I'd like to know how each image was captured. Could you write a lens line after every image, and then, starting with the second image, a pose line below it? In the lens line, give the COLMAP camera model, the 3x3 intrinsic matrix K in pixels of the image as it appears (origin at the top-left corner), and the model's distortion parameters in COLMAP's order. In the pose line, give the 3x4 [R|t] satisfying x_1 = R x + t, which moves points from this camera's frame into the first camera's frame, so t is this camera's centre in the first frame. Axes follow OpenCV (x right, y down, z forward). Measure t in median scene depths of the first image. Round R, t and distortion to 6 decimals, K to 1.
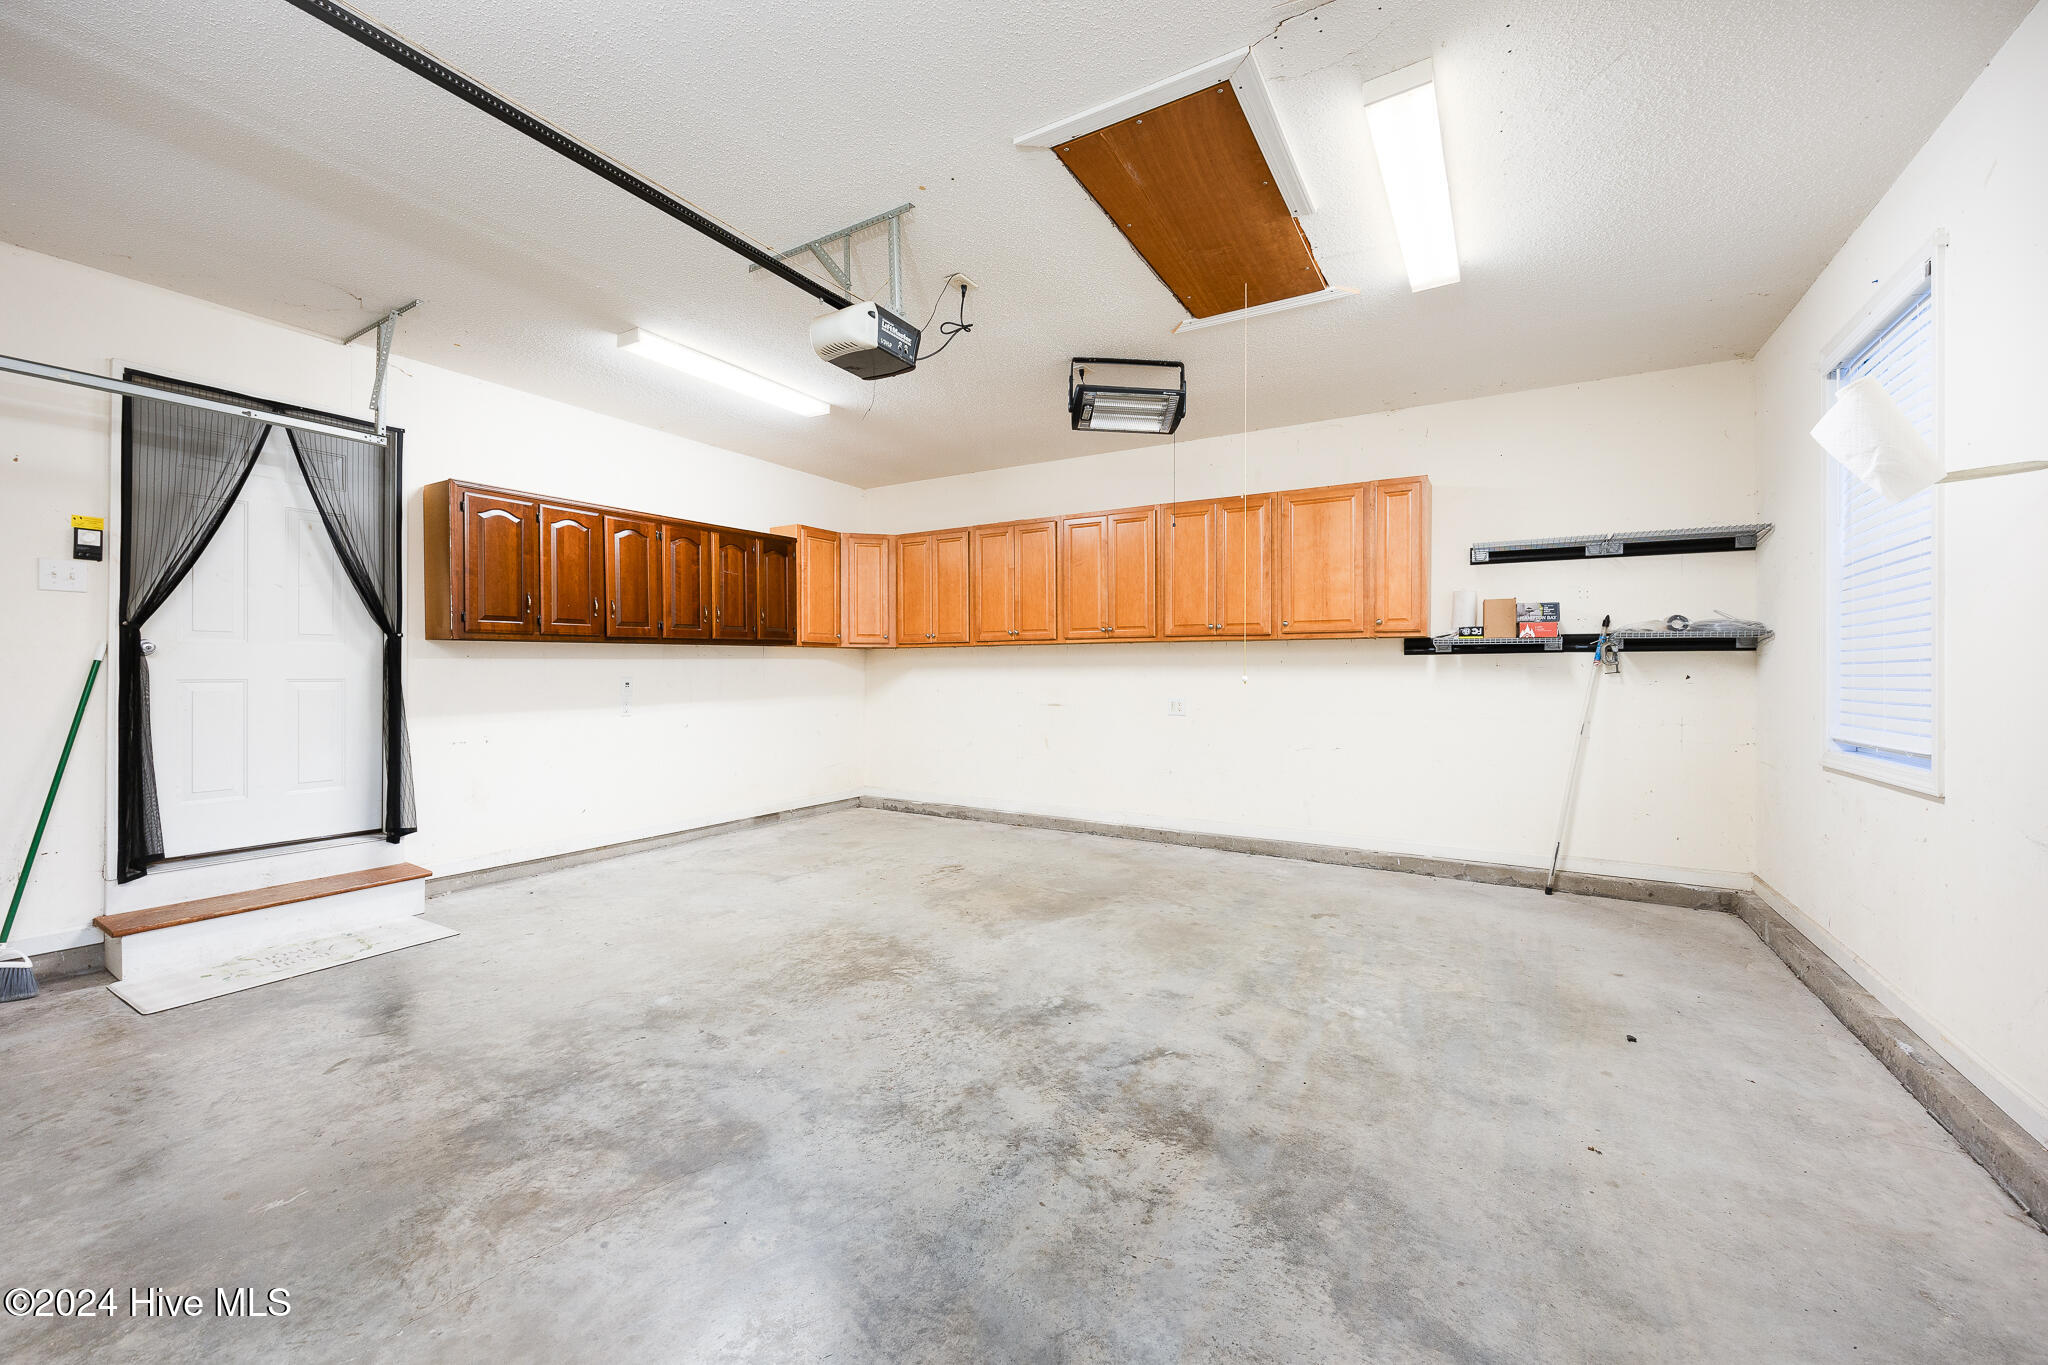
lens RADIAL K [[816.5, 0, 1037.0], [0, 816.5, 671.0], [0, 0, 1]] dist [-0.005894, 0.000505]
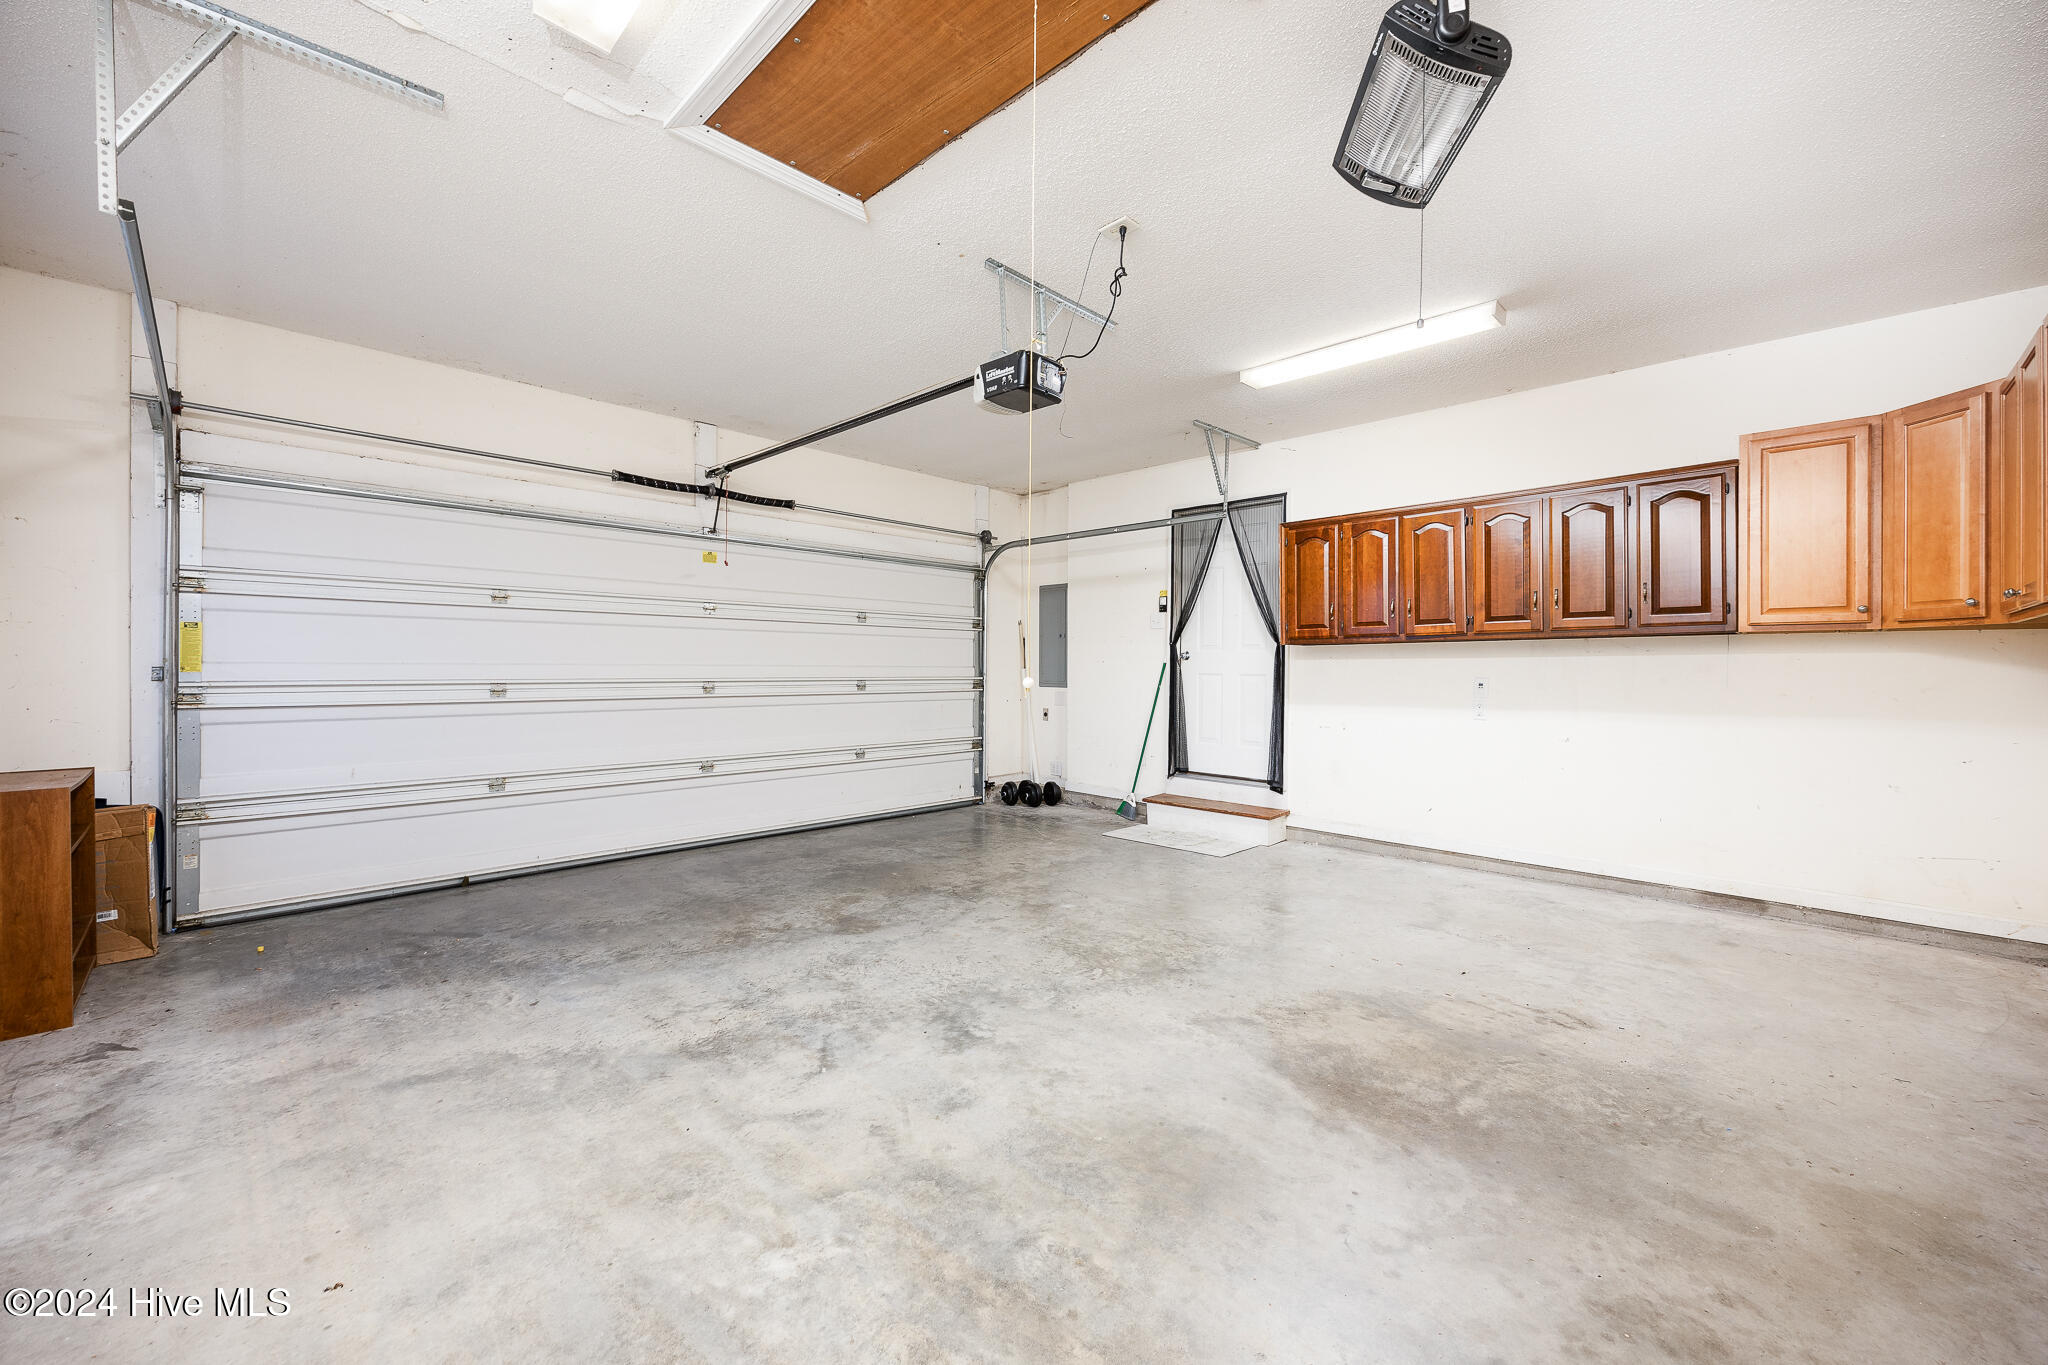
lens RADIAL K [[816.5, 0, 1040.8], [0, 816.5, 674.1], [0, 0, 1]] dist [-0.005894, 0.000505]
pose [[-0.263625, 0.007516, -0.964596, 0.927009], [-0.006521, 0.999933, 0.009574, -0.003595], [0.964603, 0.008814, -0.263559, 1.372290]]
